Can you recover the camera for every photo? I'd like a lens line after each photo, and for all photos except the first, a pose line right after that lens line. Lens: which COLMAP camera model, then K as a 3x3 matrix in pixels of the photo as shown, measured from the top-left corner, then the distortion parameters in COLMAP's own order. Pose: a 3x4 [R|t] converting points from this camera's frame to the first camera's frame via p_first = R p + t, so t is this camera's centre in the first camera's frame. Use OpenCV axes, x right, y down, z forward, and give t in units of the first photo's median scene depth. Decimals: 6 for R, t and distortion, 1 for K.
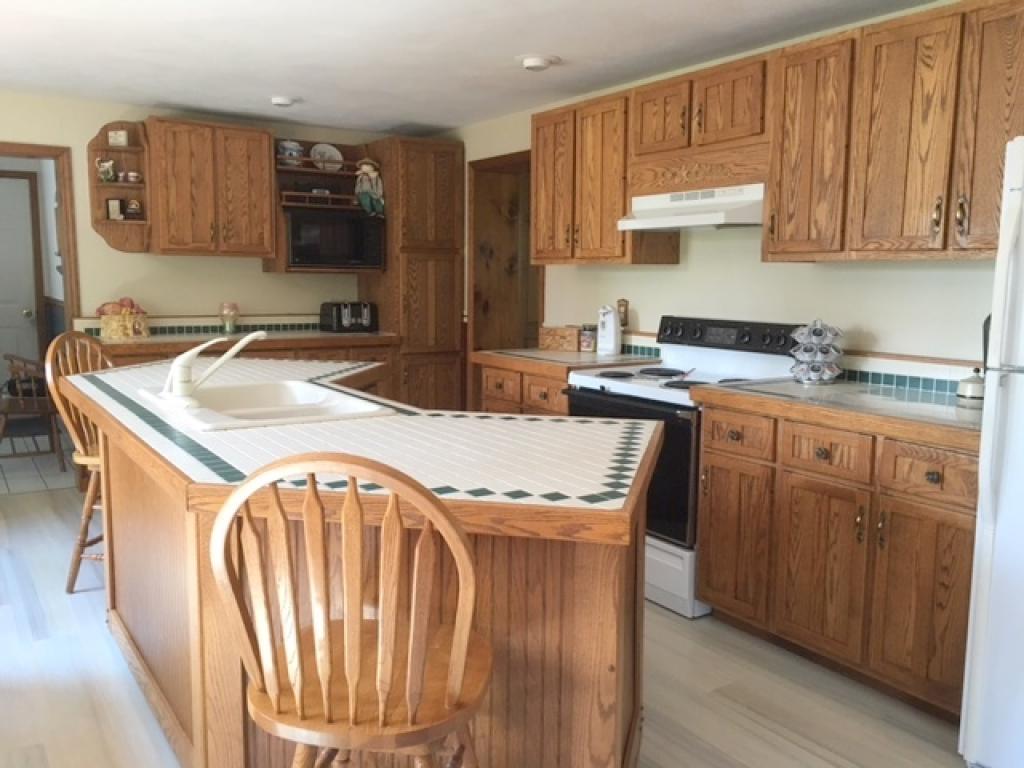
lens RADIAL K [[853.2, 0, 512.0], [0, 853.2, 384.0], [0, 0, 1]] dist [0.074415, -0.109245]
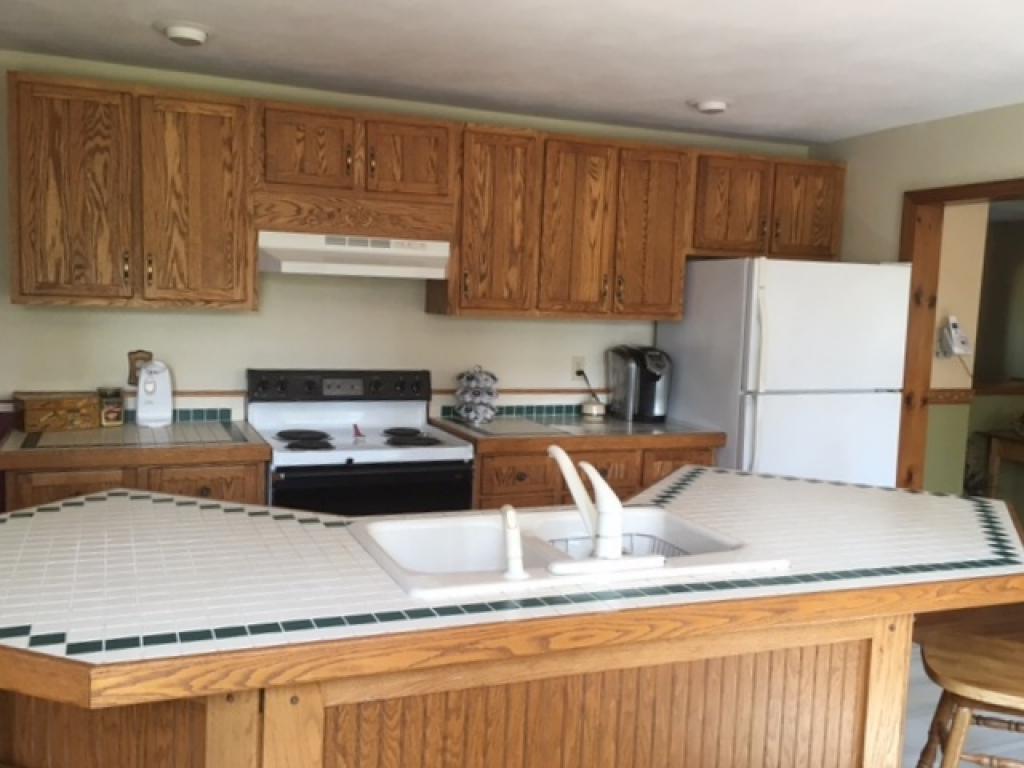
lens RADIAL K [[853.2, 0, 512.0], [0, 853.2, 384.0], [0, 0, 1]] dist [0.074415, -0.109245]
pose [[0.221873, -0.089495, 0.970960, -0.601166], [0.095200, 0.993010, 0.069773, -0.102576], [-0.970417, 0.076955, 0.228842, 0.568089]]
